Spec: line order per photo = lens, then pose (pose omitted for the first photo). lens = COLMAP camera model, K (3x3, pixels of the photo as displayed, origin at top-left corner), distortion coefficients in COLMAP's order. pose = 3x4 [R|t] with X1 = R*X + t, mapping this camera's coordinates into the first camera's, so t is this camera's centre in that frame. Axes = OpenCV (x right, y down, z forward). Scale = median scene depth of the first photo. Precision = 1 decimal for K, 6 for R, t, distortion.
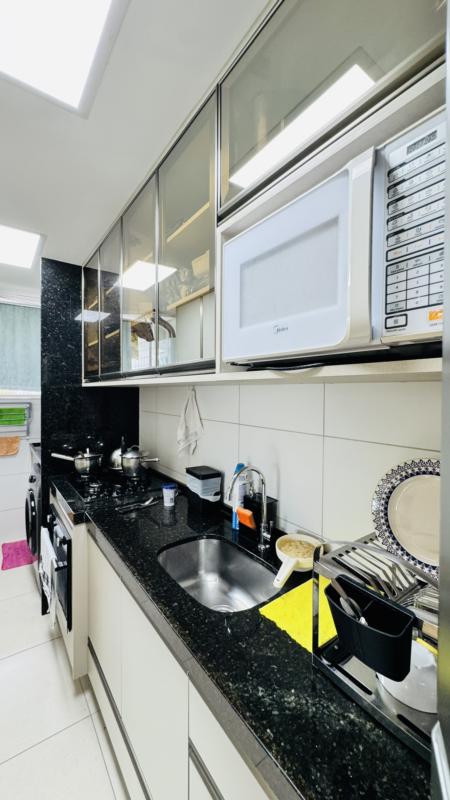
lens RADIAL K [[321.6, 0, 227.3], [0, 321.6, 400.0], [0, 0, 1]] dist [0.000713, -0.000496]
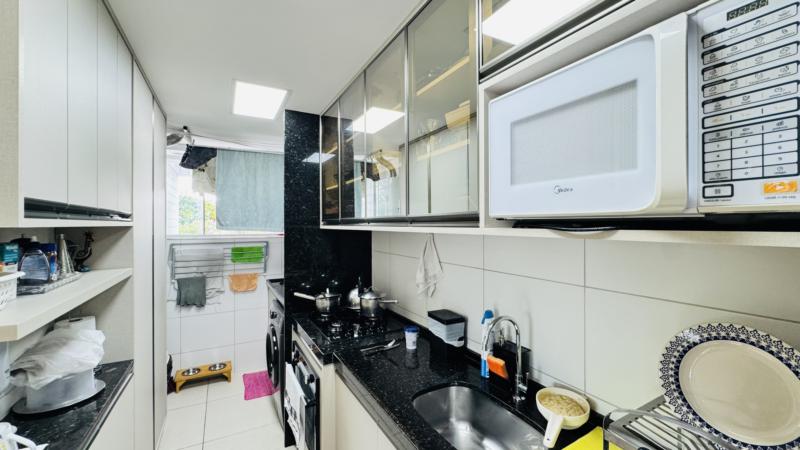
lens RADIAL K [[321.6, 0, 400.0], [0, 321.6, 224.2], [0, 0, 1]] dist [0.000713, -0.000496]
pose [[0.993136, -0.010841, -0.116466, -0.127160], [0.008297, 0.999717, -0.022304, -0.055047], [0.116675, 0.021185, 0.992944, -0.025422]]
